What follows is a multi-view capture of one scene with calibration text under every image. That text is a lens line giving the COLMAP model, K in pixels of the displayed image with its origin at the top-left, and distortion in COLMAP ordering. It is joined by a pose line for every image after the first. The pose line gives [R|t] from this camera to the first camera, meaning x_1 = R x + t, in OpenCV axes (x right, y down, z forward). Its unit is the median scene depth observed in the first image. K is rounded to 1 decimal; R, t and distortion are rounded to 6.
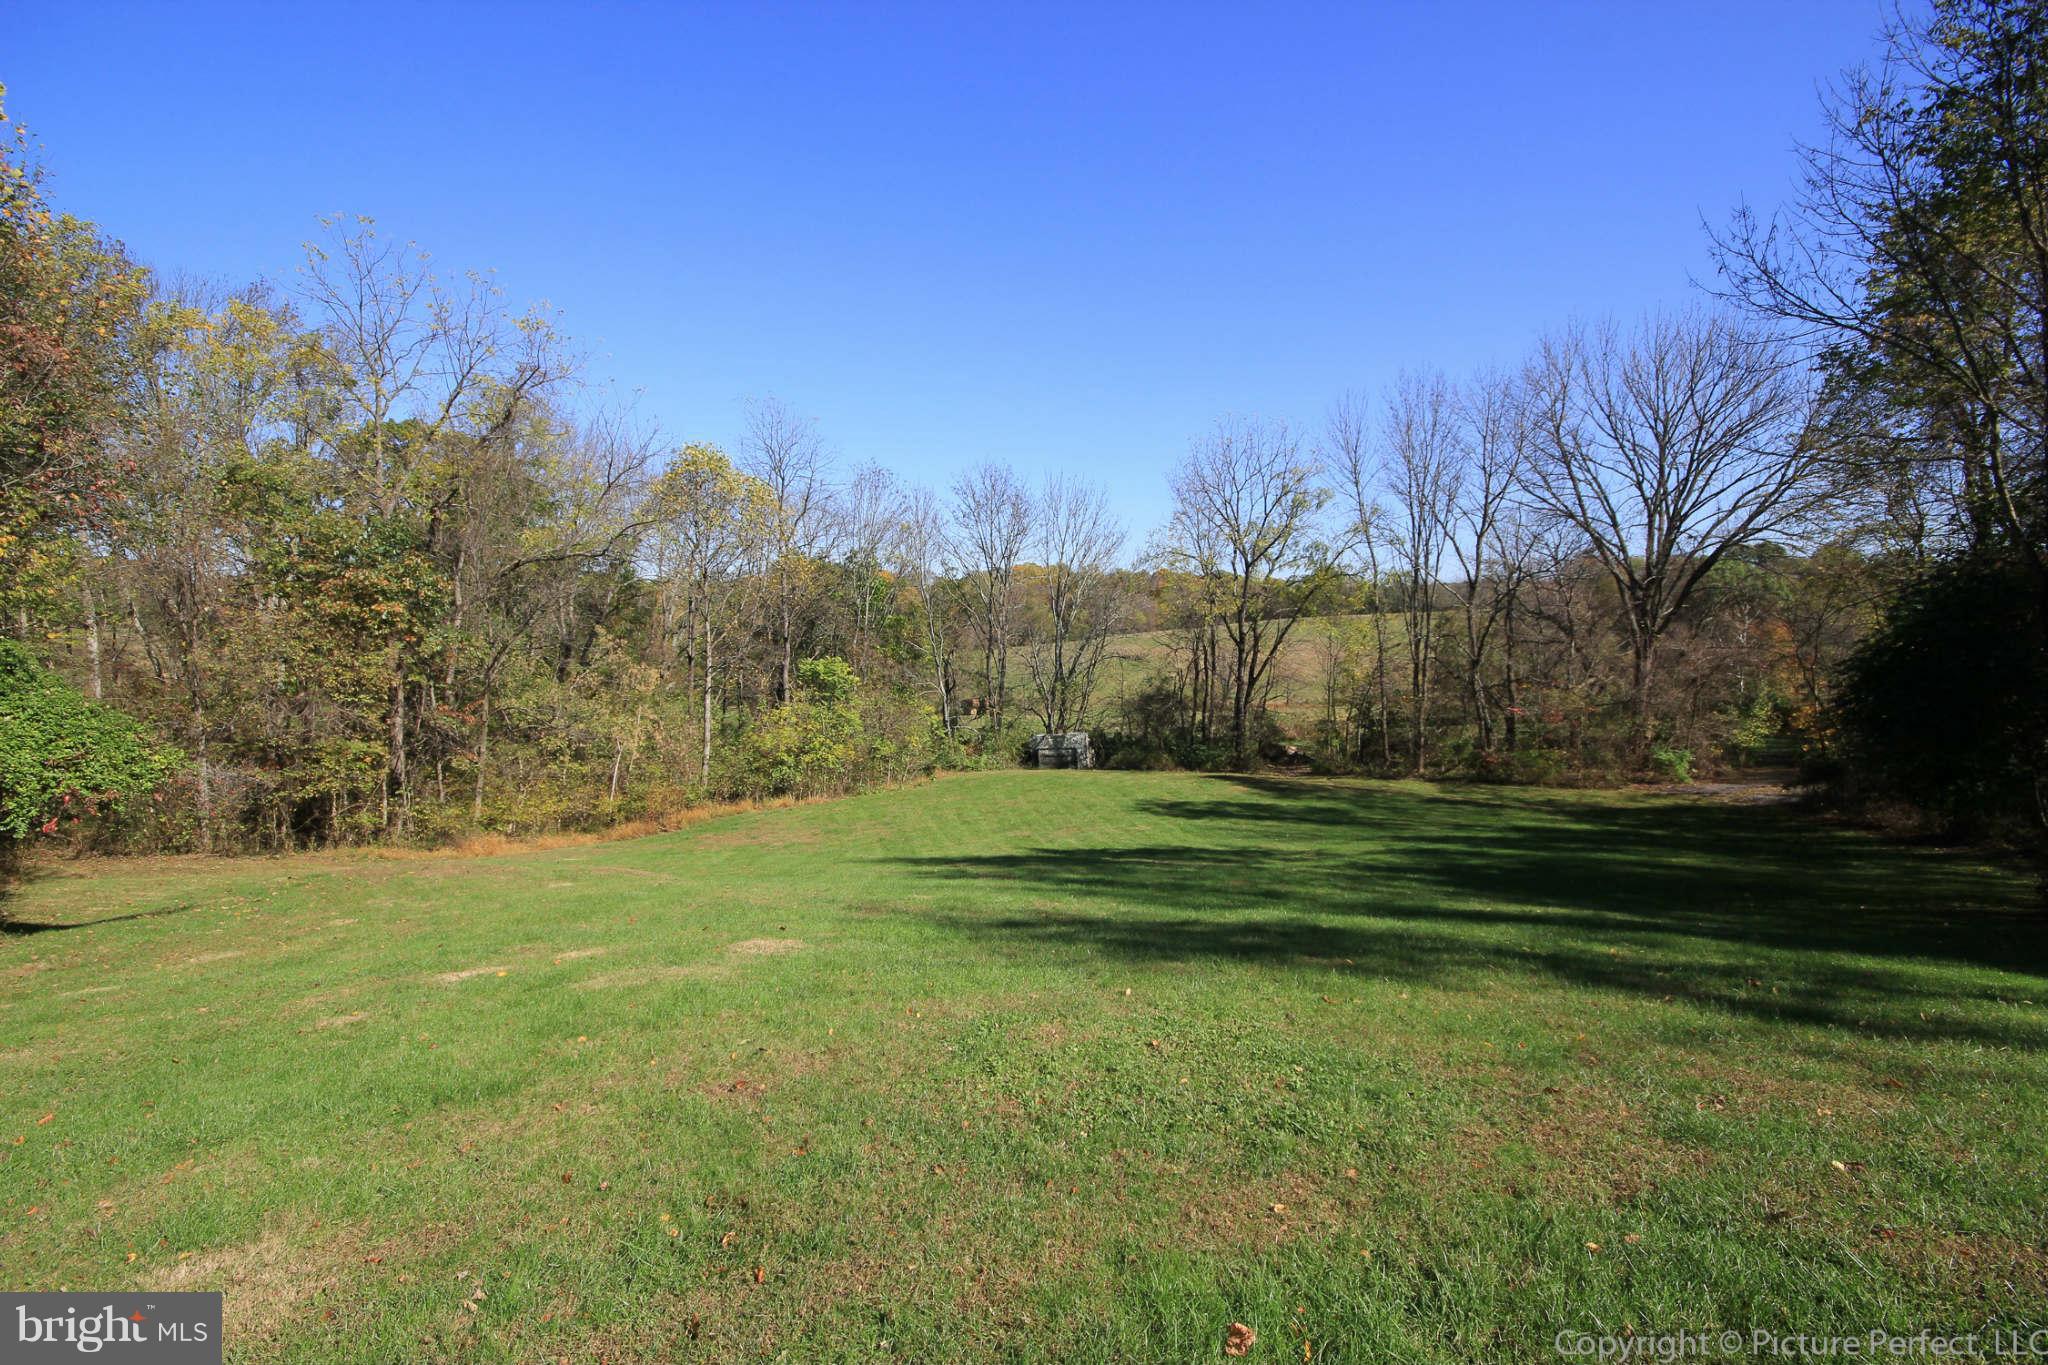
lens RADIAL K [[1006.1, 0, 1024.0], [0, 1006.1, 682.5], [0, 0, 1]] dist [0.030370, 0.000184]
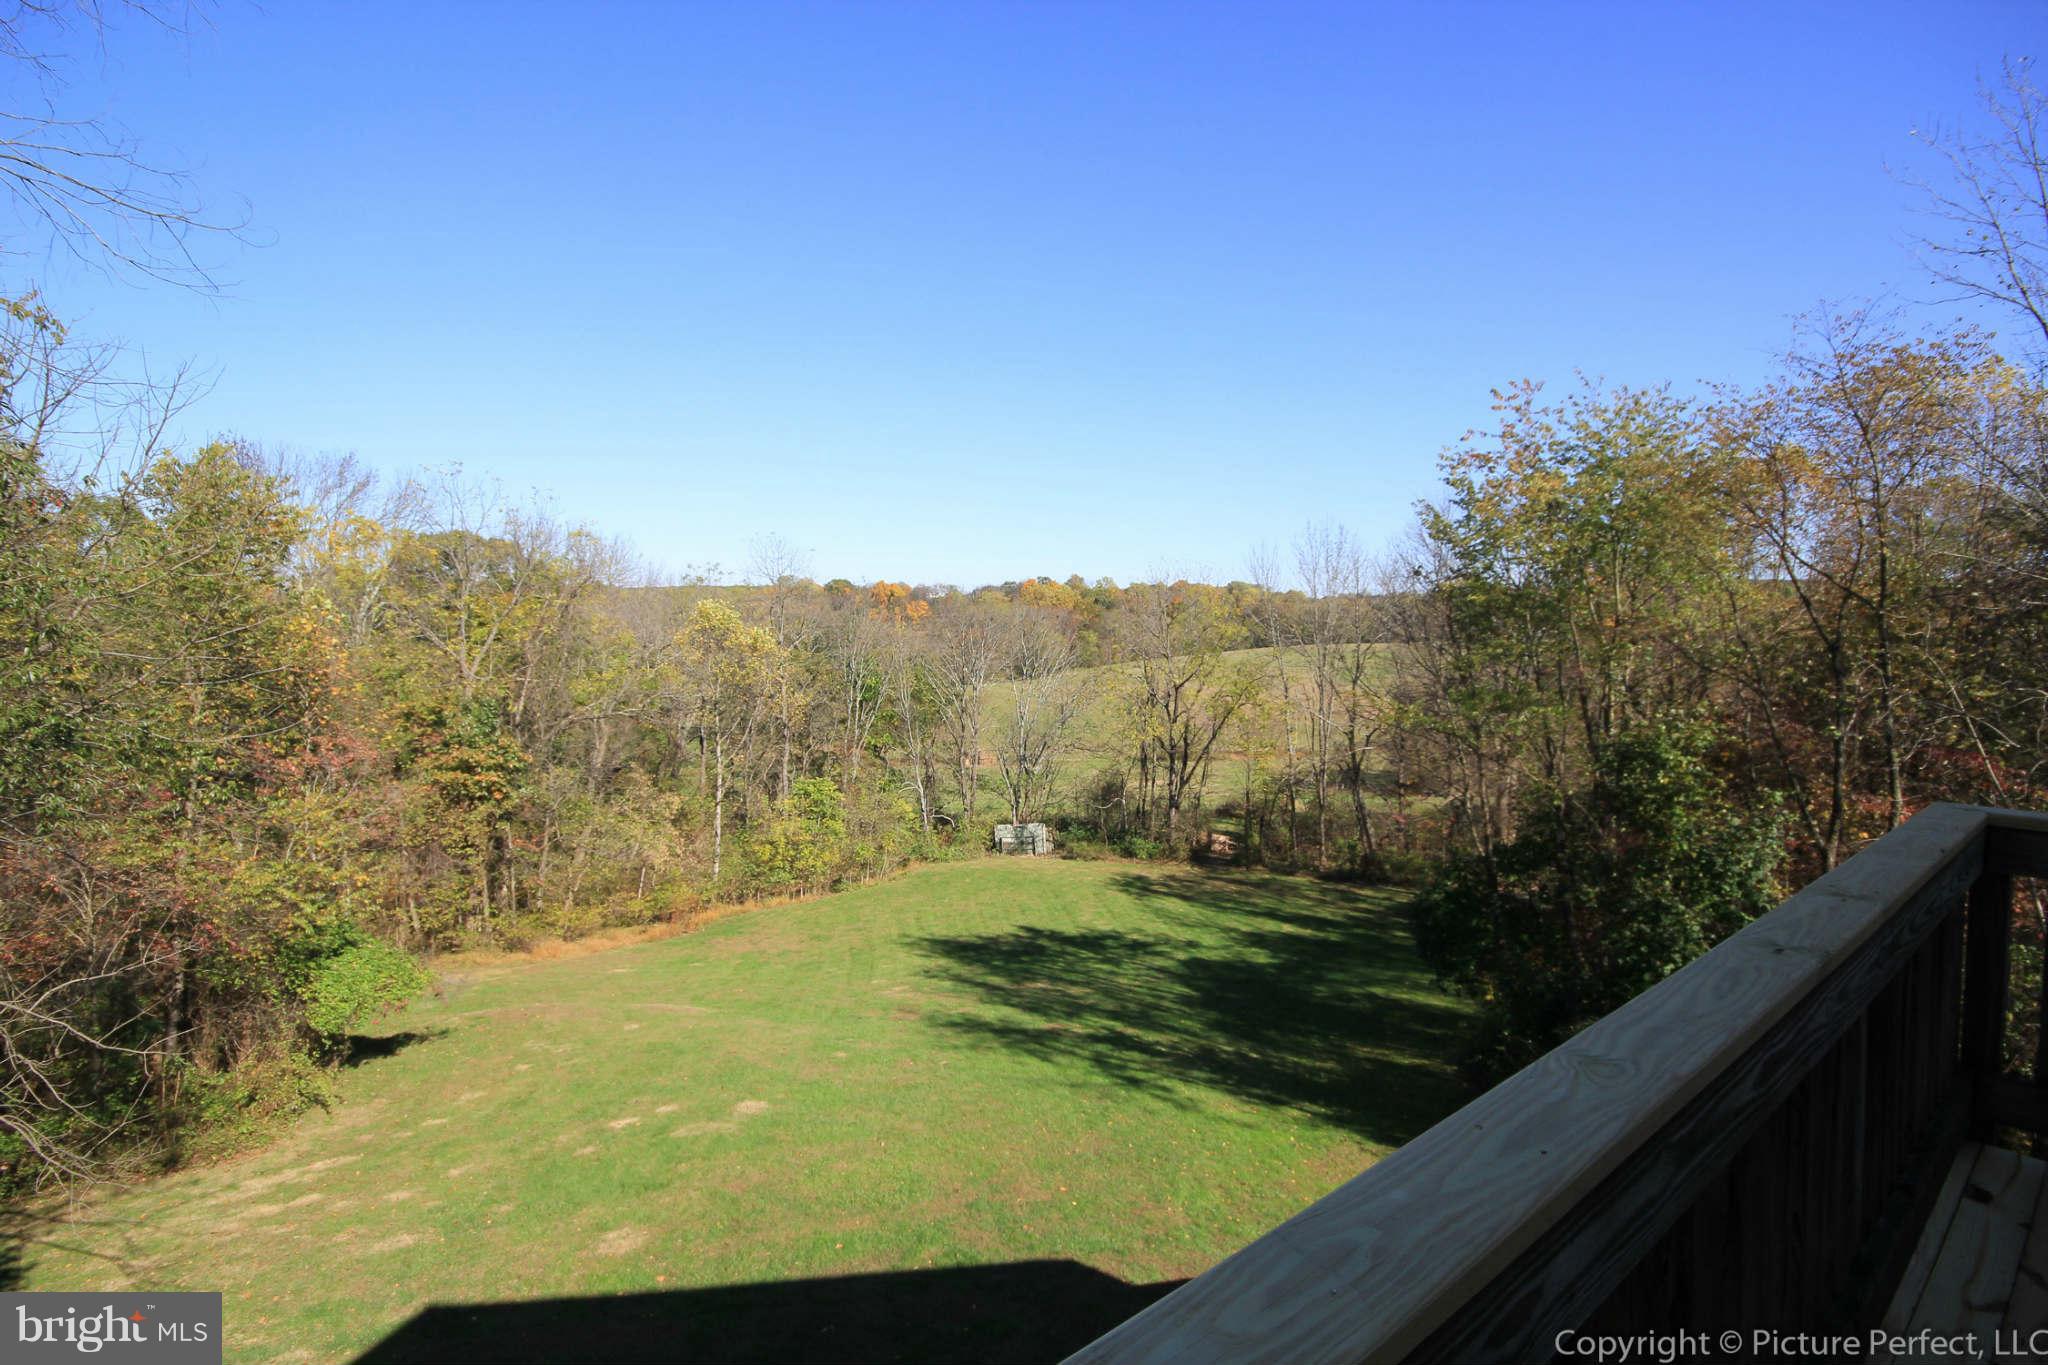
lens RADIAL K [[972.0, 0, 1024.0], [0, 972.0, 682.5], [0, 0, 1]] dist [-0.009750, 0.000310]
pose [[0.999995, -0.002349, 0.002217, 0.060129], [0.002444, 0.999046, -0.043597, -0.101566], [-0.002113, 0.043602, 0.999047, -0.205694]]
